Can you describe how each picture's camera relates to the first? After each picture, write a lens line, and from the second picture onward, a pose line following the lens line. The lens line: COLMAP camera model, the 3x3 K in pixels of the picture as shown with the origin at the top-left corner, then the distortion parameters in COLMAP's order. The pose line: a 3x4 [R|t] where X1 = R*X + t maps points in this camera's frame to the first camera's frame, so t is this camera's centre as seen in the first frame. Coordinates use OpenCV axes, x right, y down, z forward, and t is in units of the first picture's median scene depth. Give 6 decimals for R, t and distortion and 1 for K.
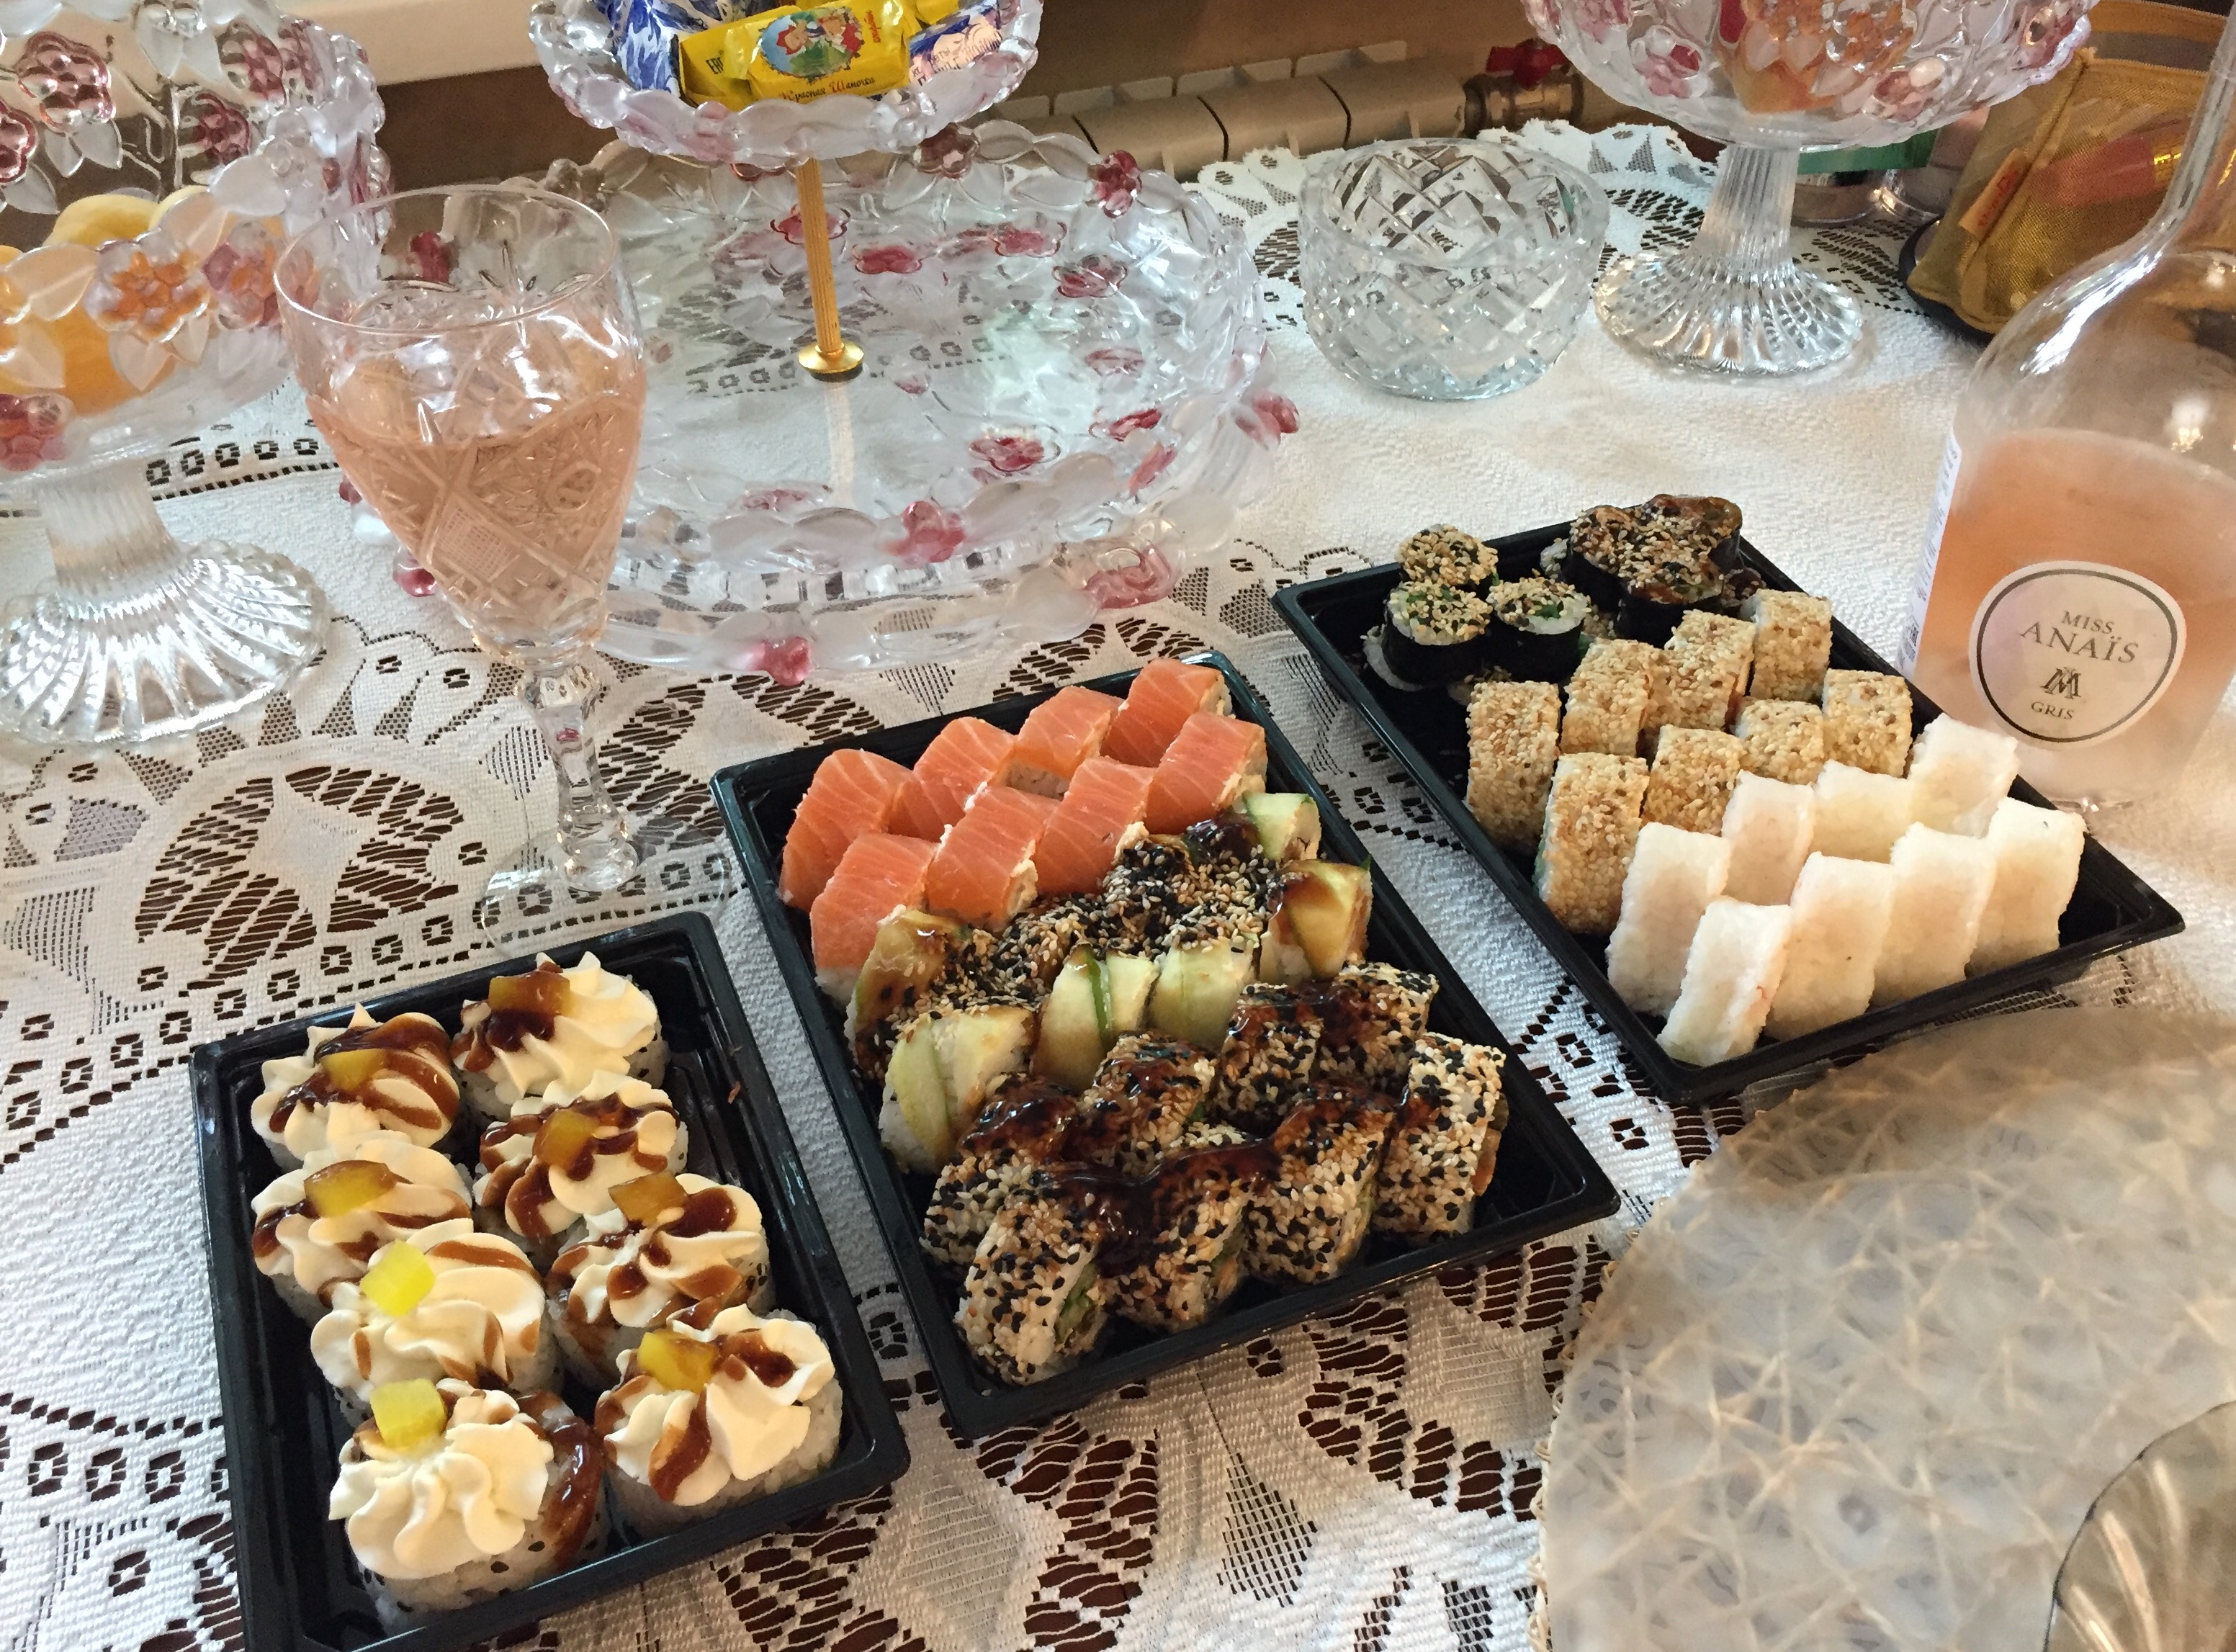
lens RADIAL K [[2006.8, 0, 1166.1], [0, 2006.8, 828.8], [0, 0, 1]] dist [0.092684, -0.077509]
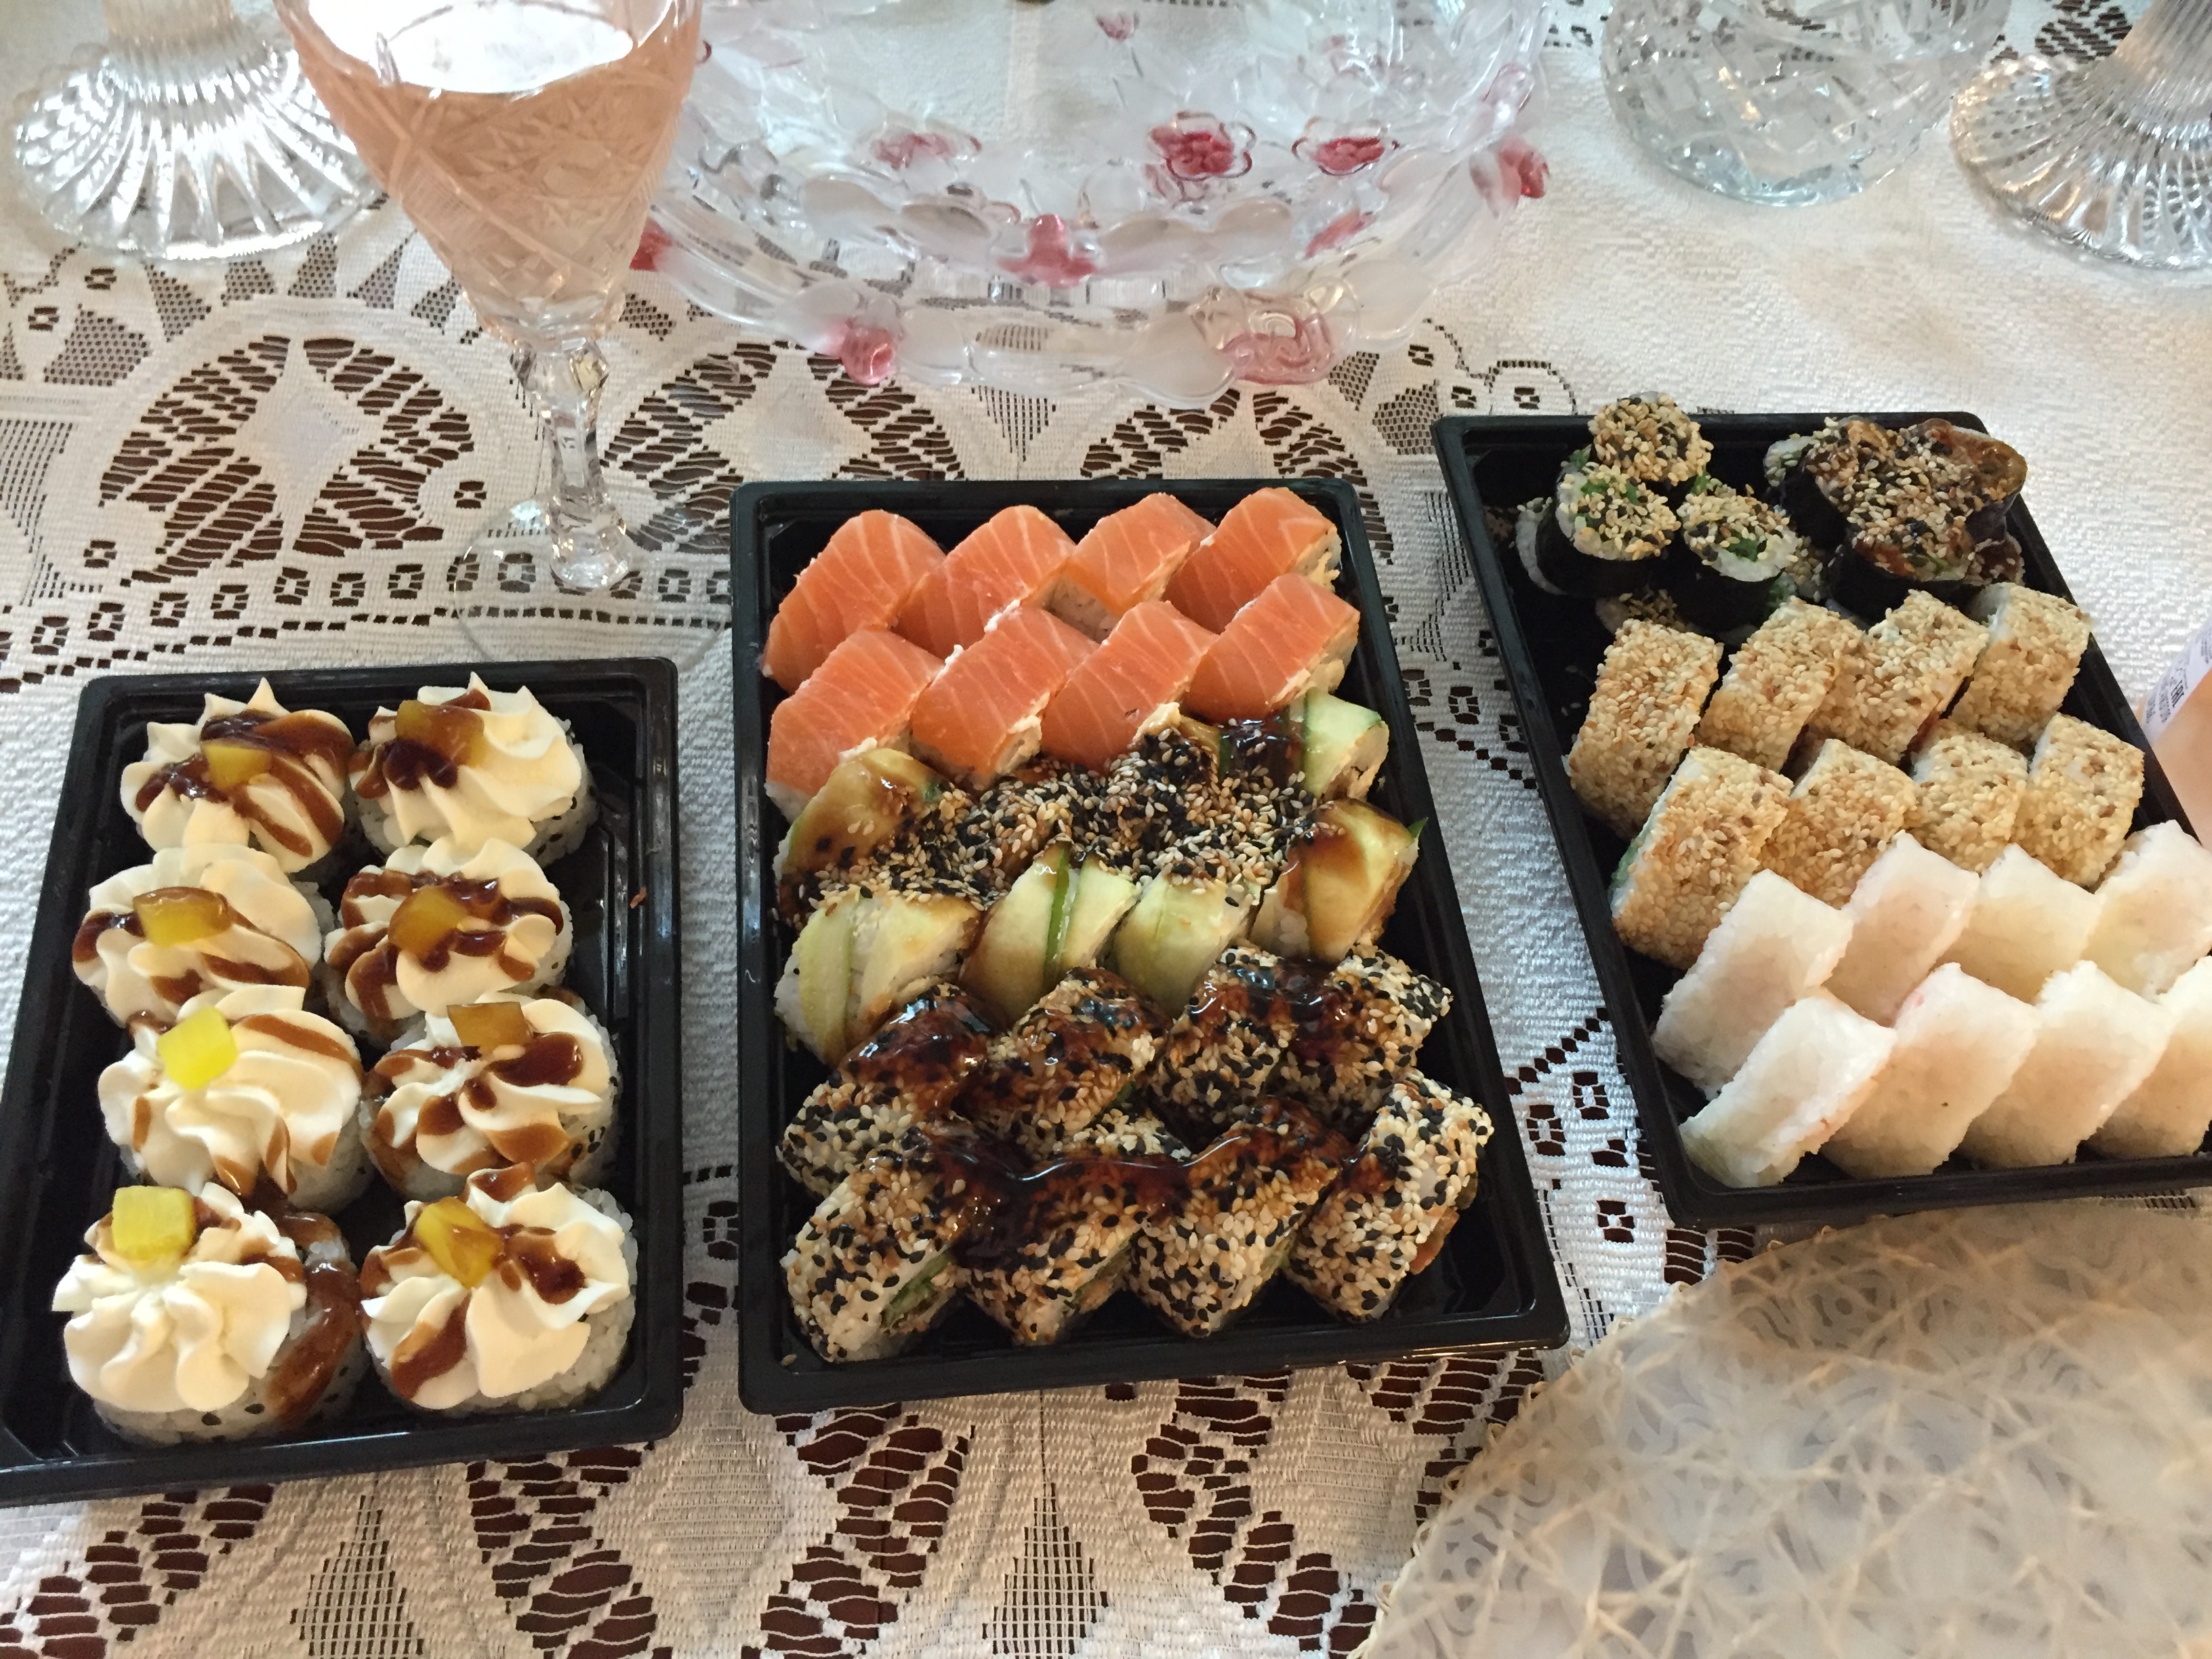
lens RADIAL K [[1900.5, 0, 1106.0], [0, 1900.5, 829.5], [0, 0, 1]] dist [0.095794, -0.120725]
pose [[0.957609, 0.279360, -0.070310, 0.032216], [-0.254807, 0.935270, 0.245650, -0.152192], [0.134384, -0.217321, 0.966805, 0.218329]]
